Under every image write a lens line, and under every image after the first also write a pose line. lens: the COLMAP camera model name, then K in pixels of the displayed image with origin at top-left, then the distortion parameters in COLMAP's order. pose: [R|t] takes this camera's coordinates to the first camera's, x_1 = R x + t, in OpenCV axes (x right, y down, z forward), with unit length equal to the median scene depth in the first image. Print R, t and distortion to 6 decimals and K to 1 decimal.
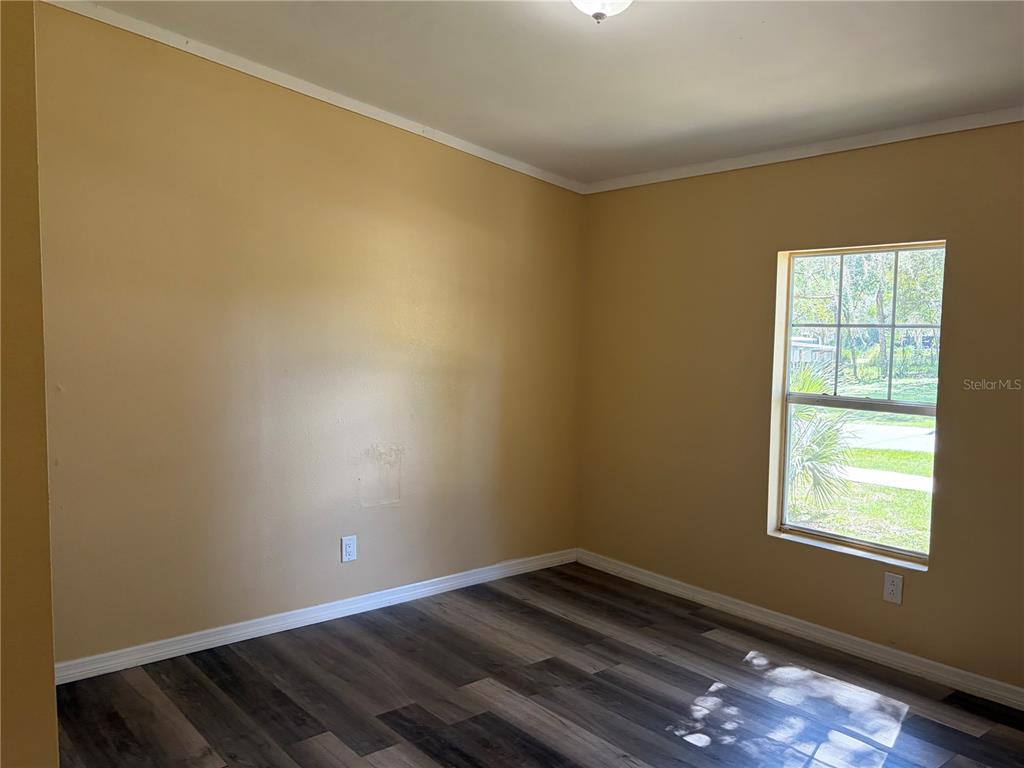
lens RADIAL K [[711.2, 0, 512.0], [0, 711.2, 384.0], [0, 0, 1]] dist [-0.002651, -0.000932]
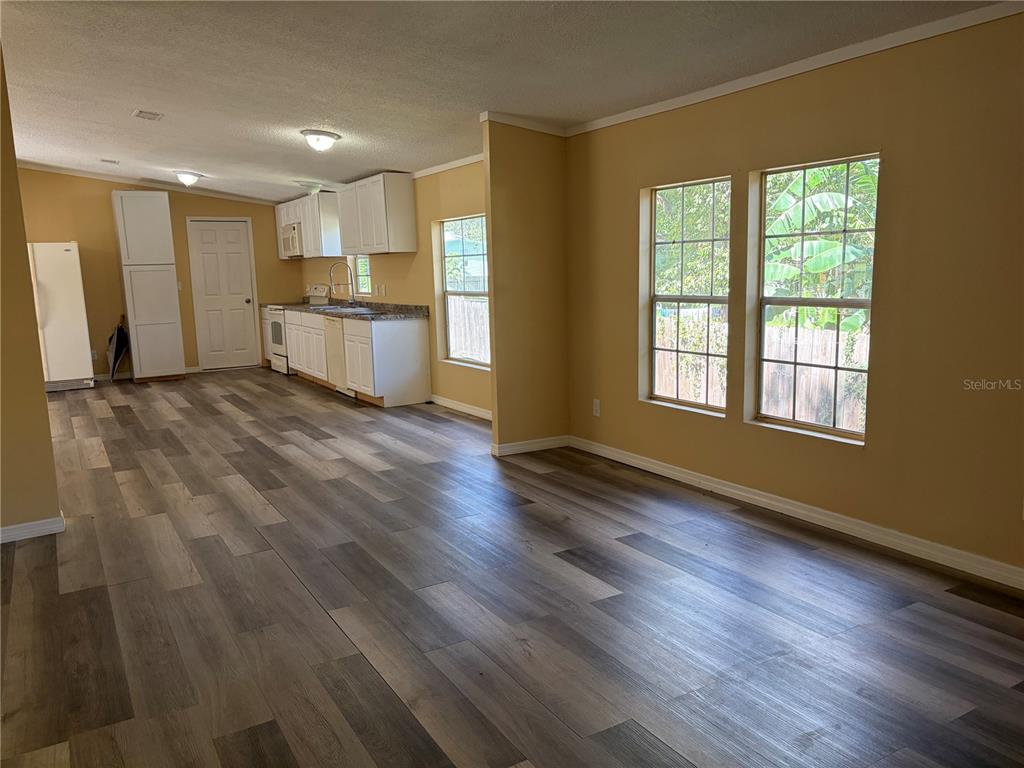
lens RADIAL K [[777.5, 0, 512.0], [0, 777.5, 384.0], [0, 0, 1]] dist [-0.005818, -0.007242]
pose [[0.977312, -0.030120, -0.209653, 0.437196], [0.048774, 0.995239, 0.084383, 0.042954], [0.206113, -0.092694, 0.974128, -0.492738]]
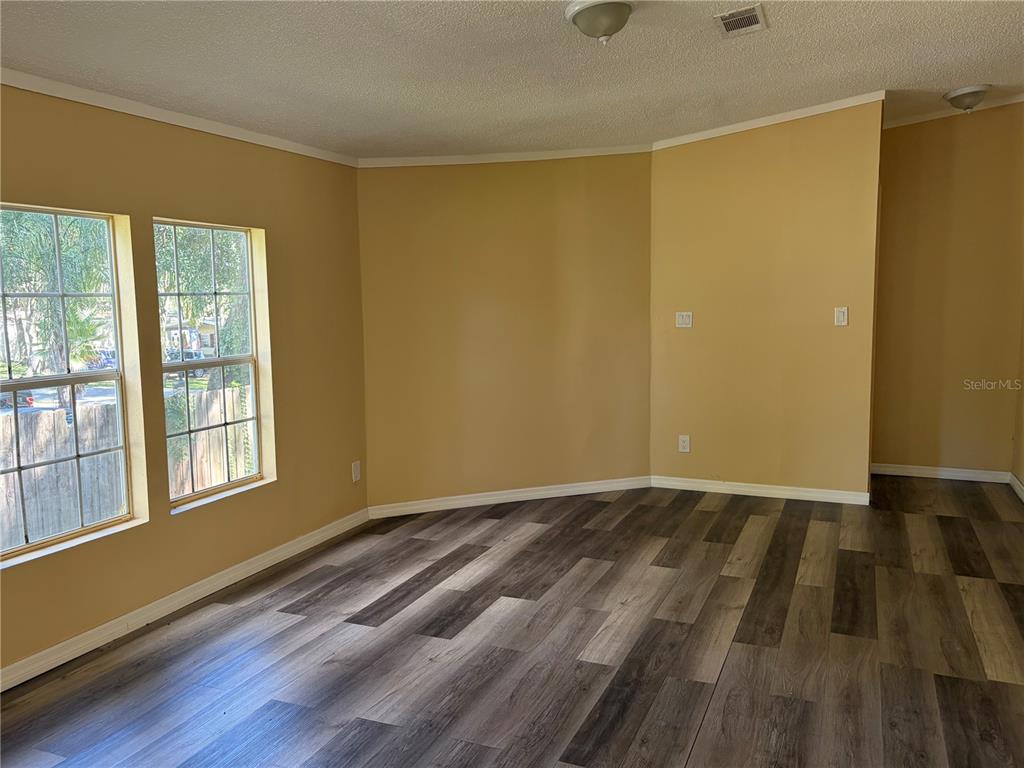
lens RADIAL K [[823.9, 0, 496.3], [0, 823.9, 382.8], [0, 0, 1]] dist [0.077386, -0.072621]
pose [[-0.402479, -0.128527, 0.906362, -1.453045], [0.051205, 0.985384, 0.162471, -0.220166], [-0.913996, 0.111802, -0.390015, 1.841097]]
